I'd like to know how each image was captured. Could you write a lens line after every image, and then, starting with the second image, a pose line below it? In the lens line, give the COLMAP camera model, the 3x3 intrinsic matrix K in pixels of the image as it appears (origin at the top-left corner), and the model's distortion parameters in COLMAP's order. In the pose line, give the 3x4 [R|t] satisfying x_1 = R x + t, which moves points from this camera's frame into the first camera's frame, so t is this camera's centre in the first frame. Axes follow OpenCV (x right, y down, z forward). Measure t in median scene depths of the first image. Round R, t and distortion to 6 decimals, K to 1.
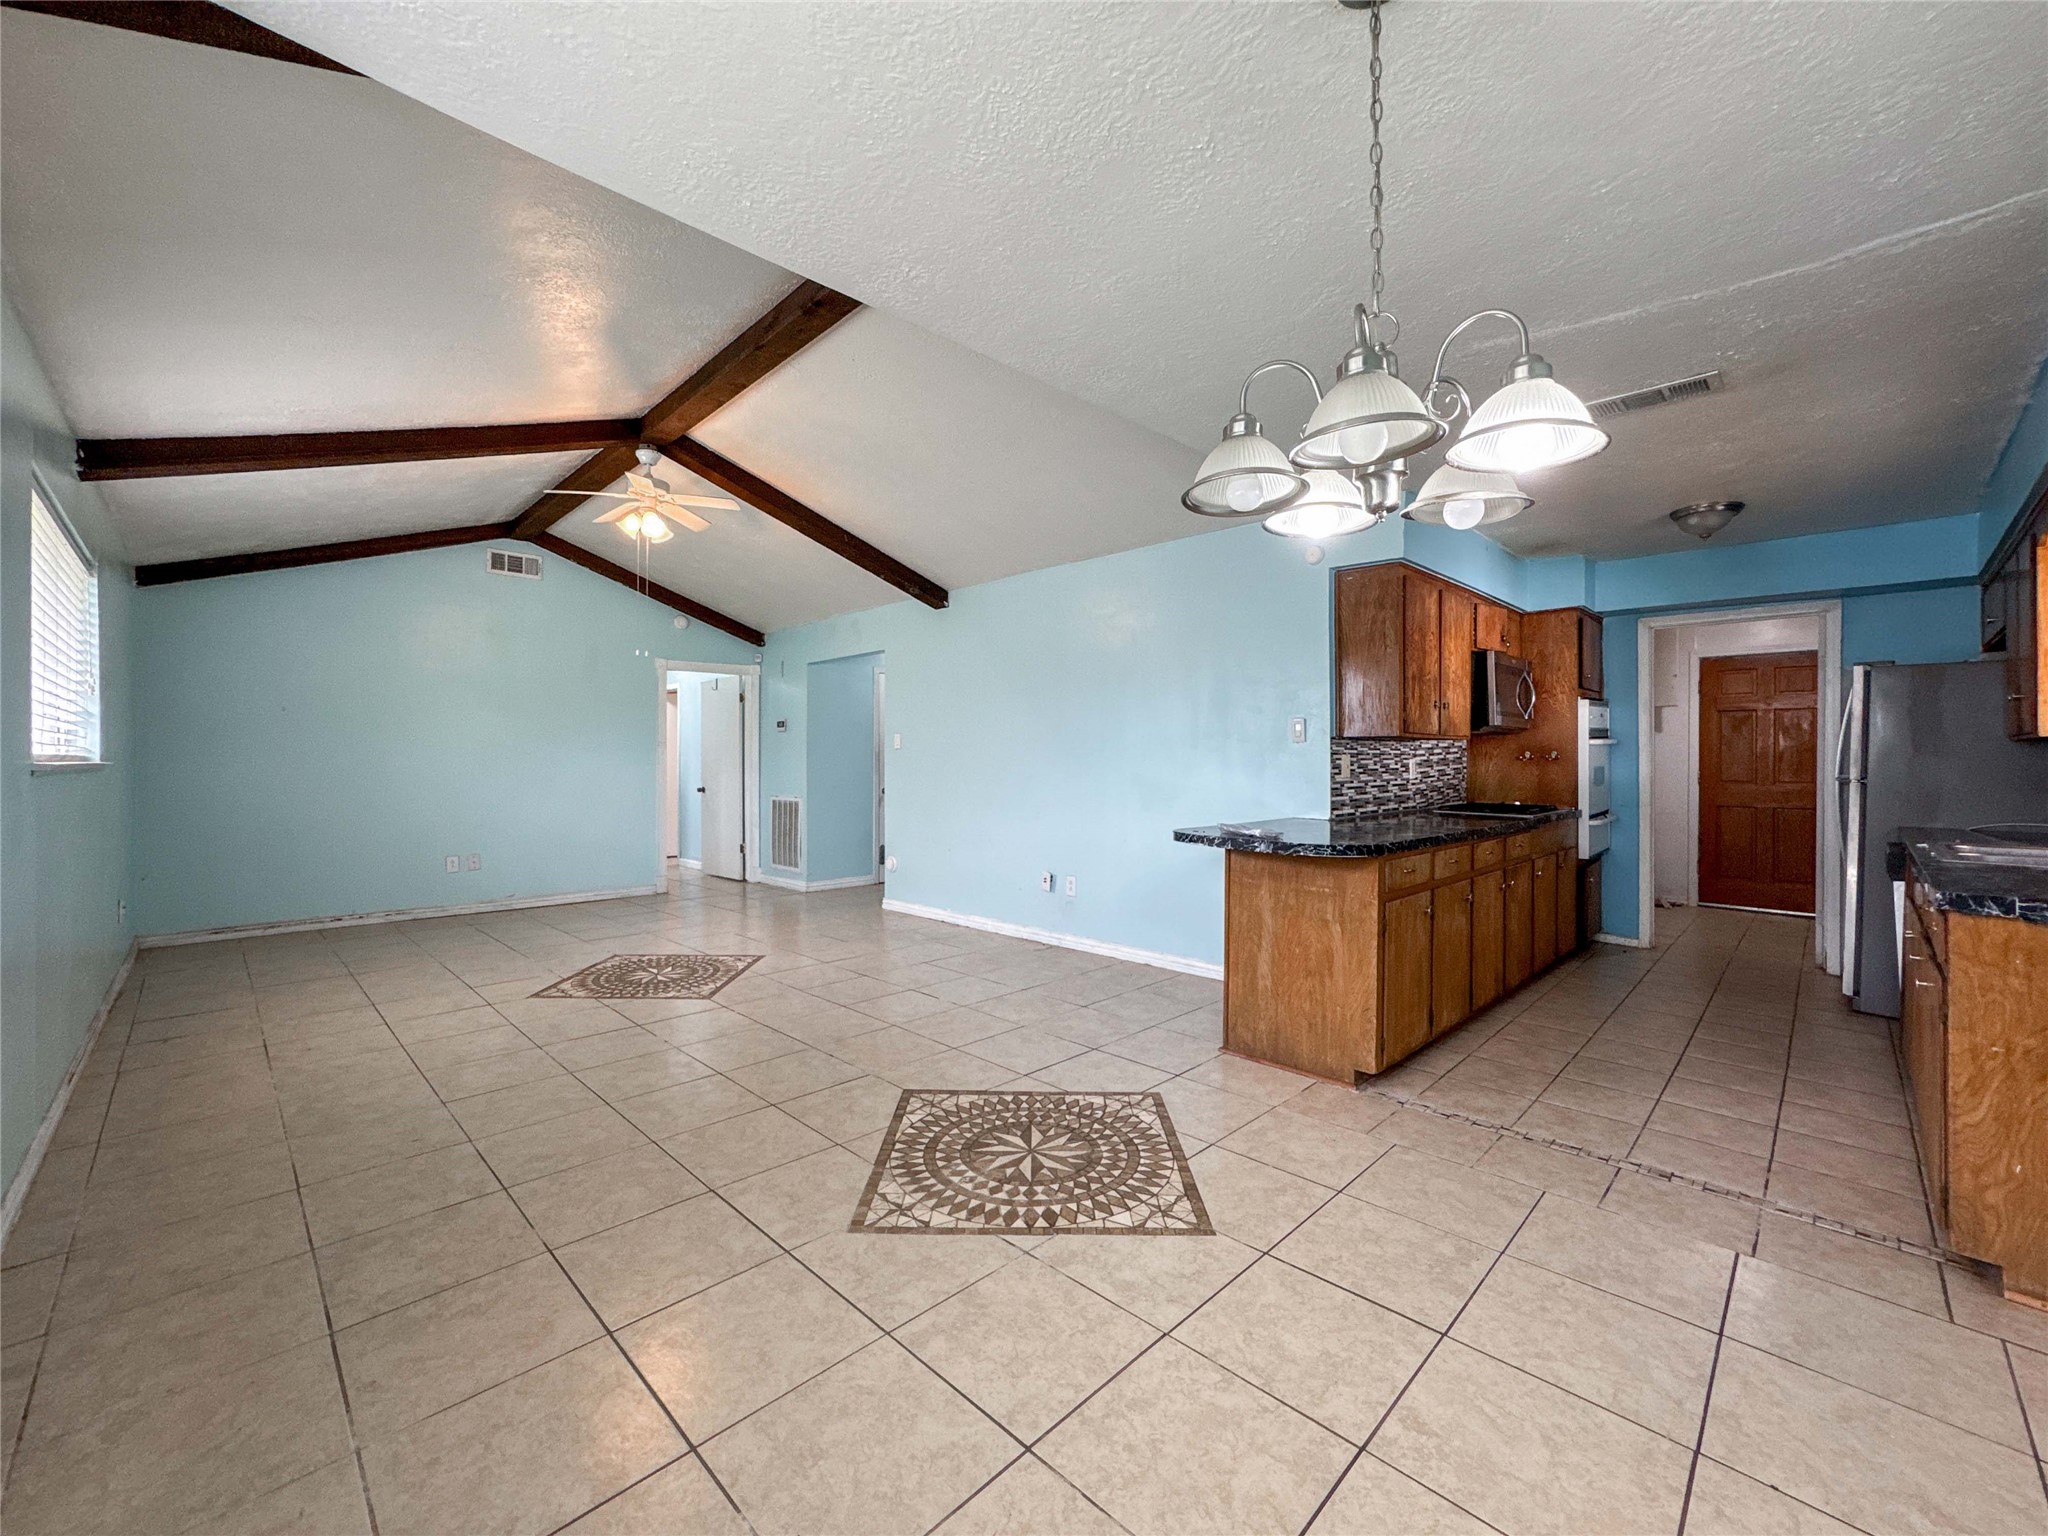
lens RADIAL K [[838.4, 0, 1005.5], [0, 838.4, 766.0], [0, 0, 1]] dist [-0.034591, 0.014068]
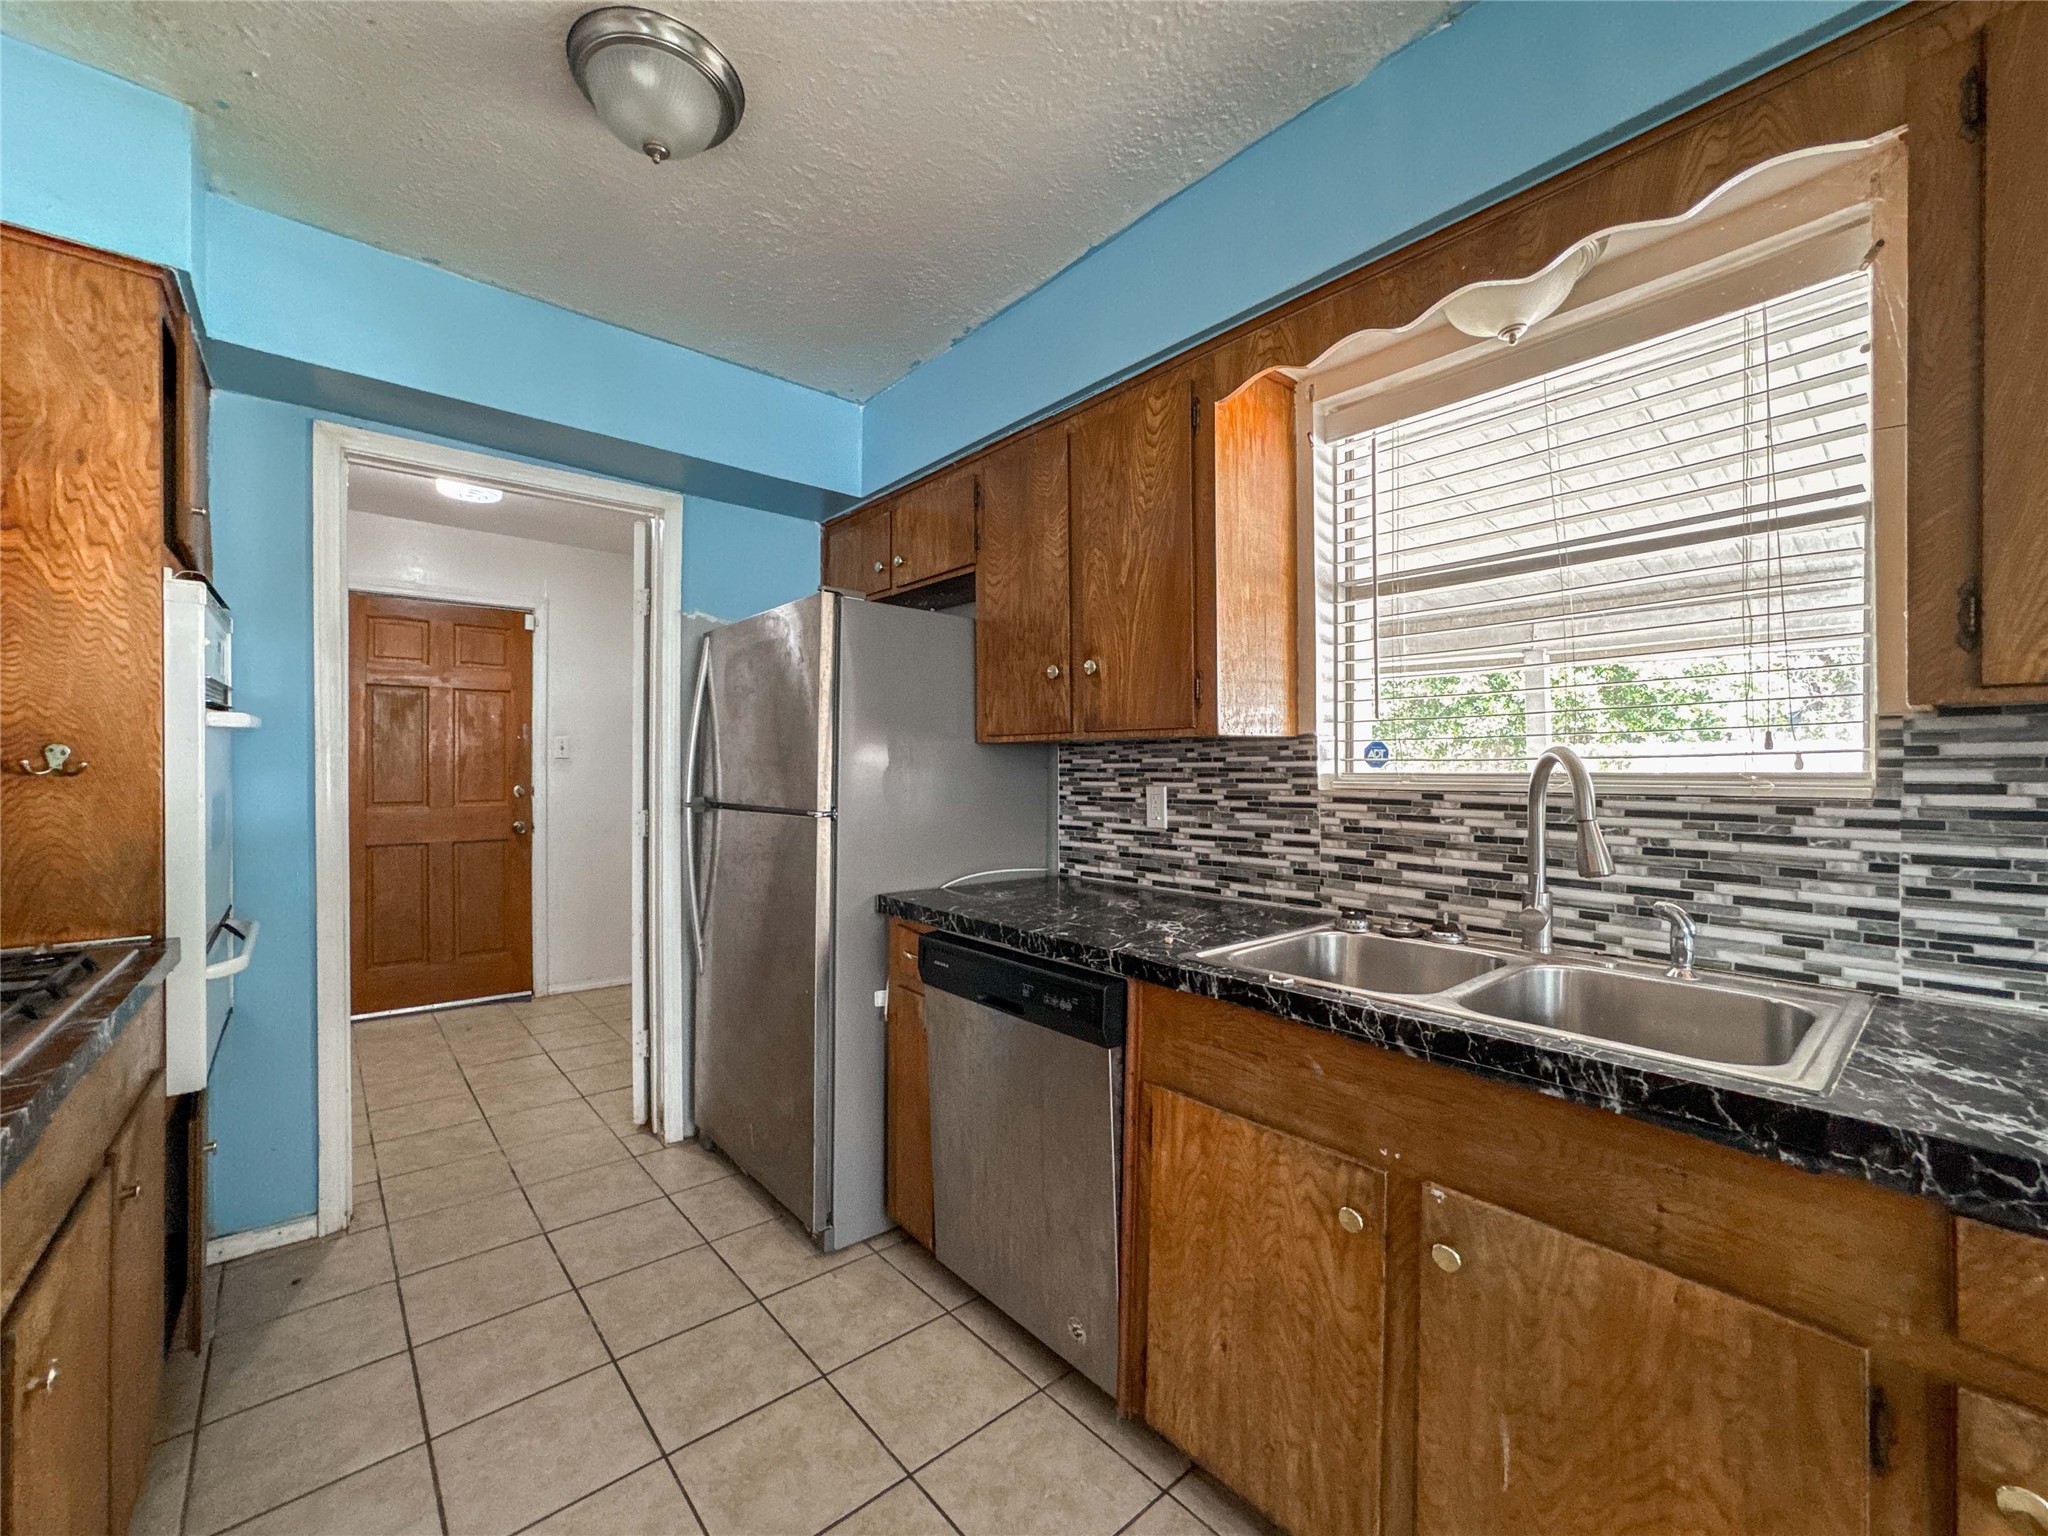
lens RADIAL K [[838.4, 0, 1026.3], [0, 838.4, 765.8], [0, 0, 1]] dist [-0.034591, 0.014068]
pose [[0.056840, -0.000642, 0.998383, 0.407886], [0.003749, 0.999993, 0.000430, -0.009475], [-0.998376, 0.003718, 0.056842, 0.664757]]
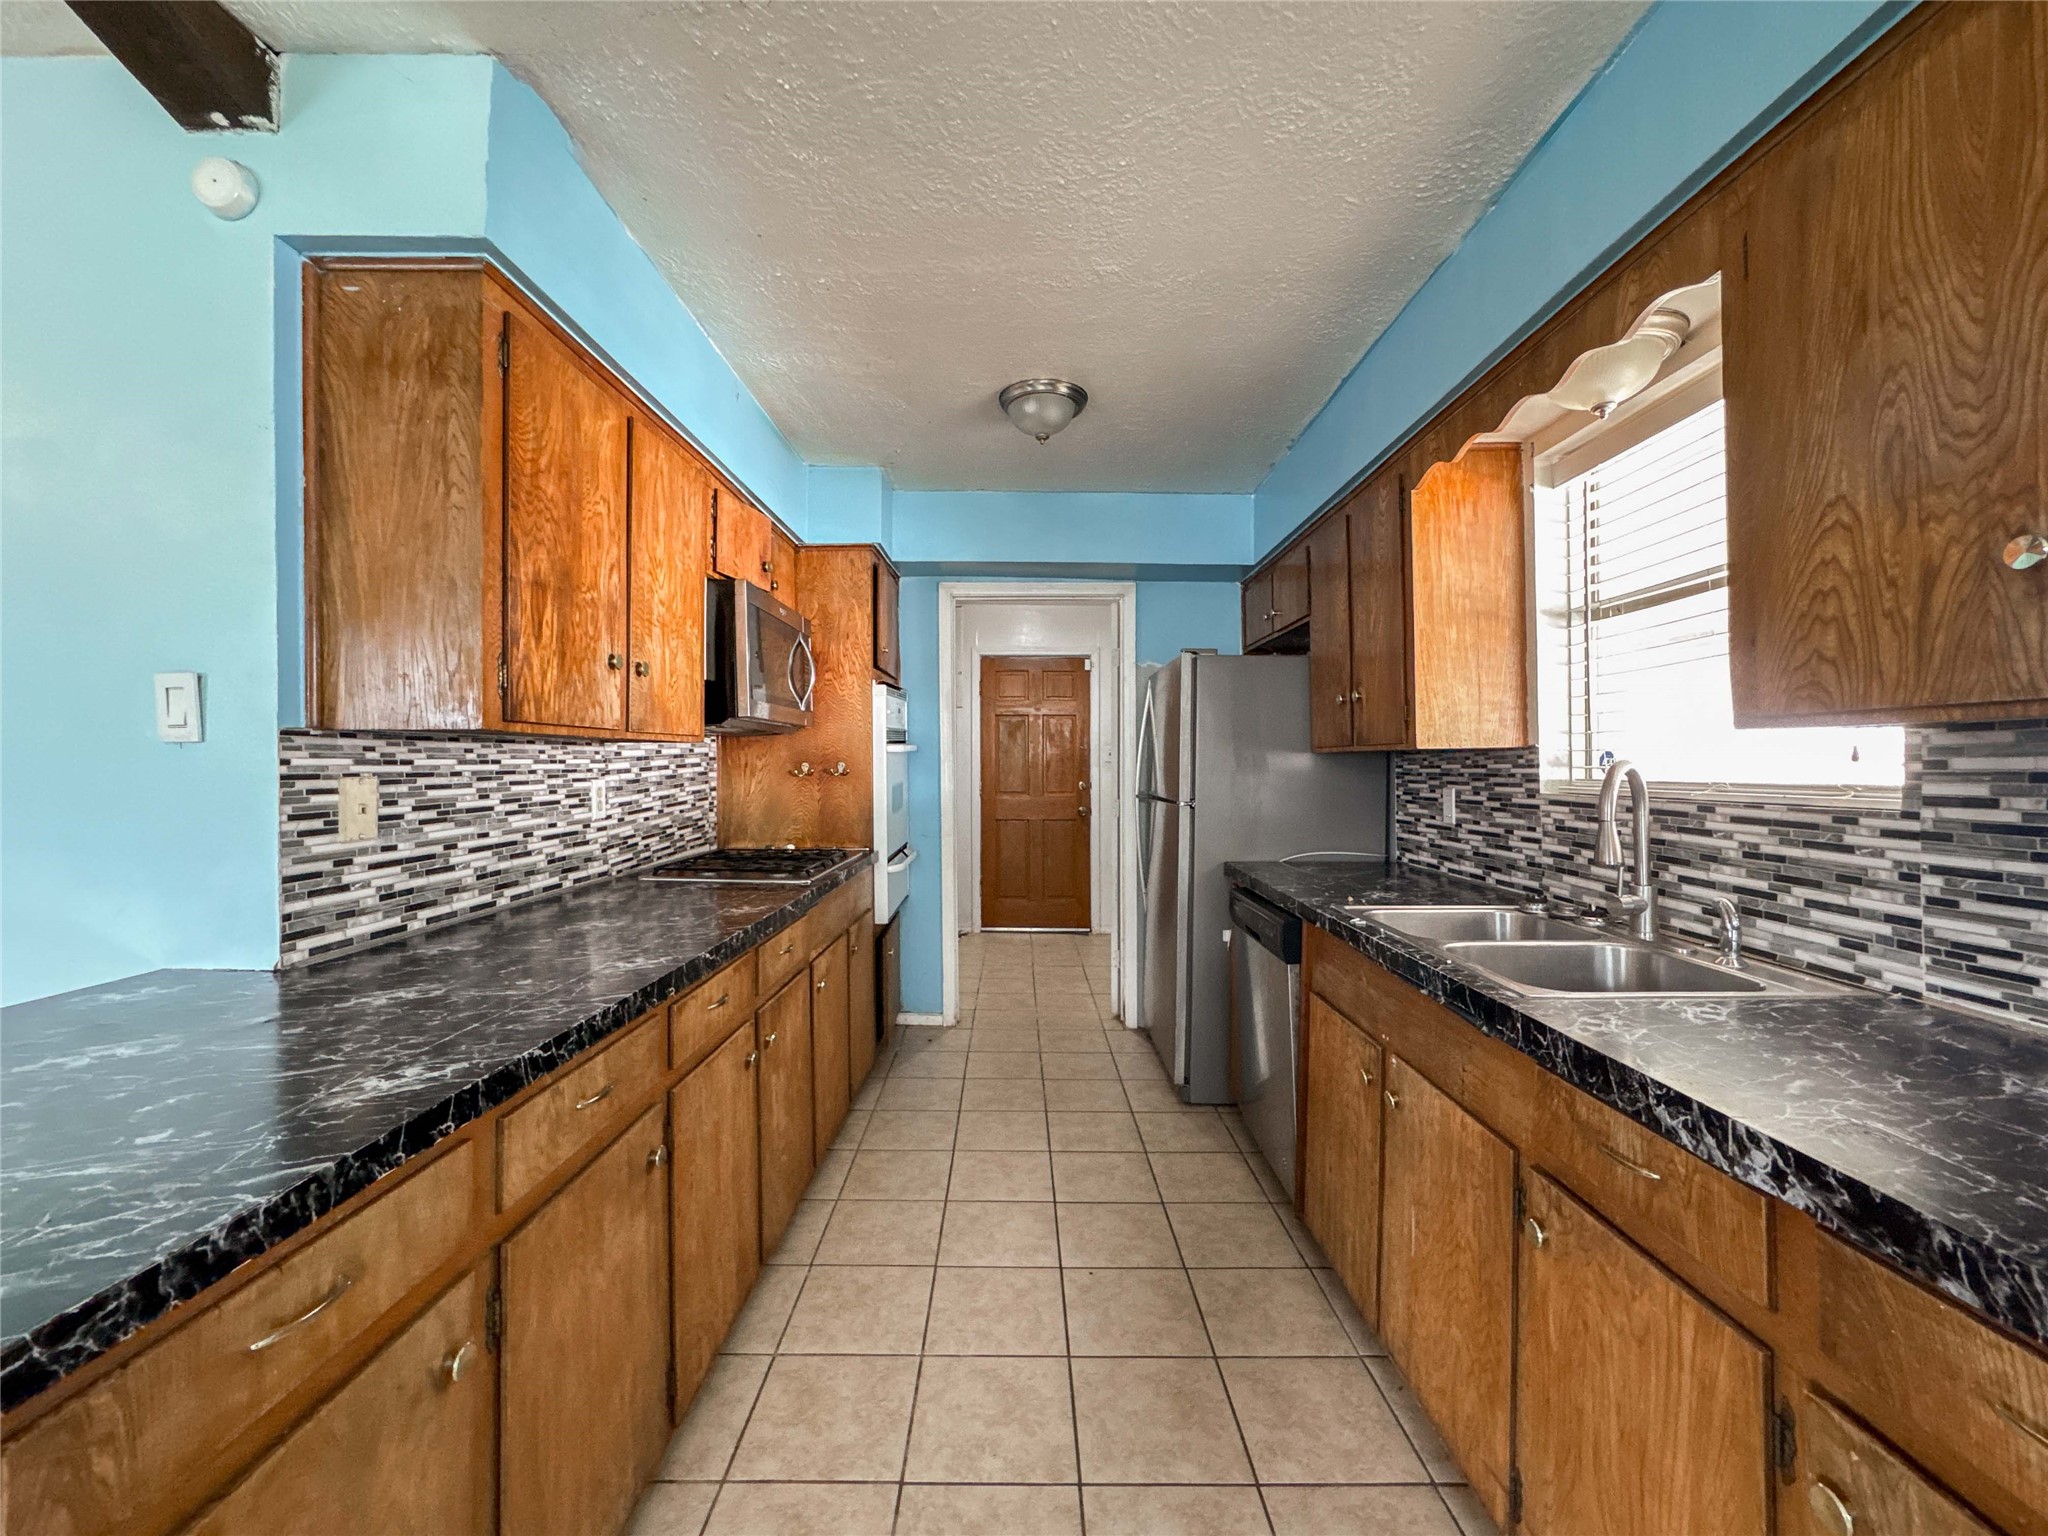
lens RADIAL K [[838.4, 0, 1023.9], [0, 838.4, 761.6], [0, 0, 1]] dist [-0.034591, 0.014068]
pose [[0.694603, -0.001164, 0.719392, 0.293119], [0.006645, 0.999966, -0.004798, -0.014371], [-0.719362, 0.008113, 0.694588, 0.446221]]
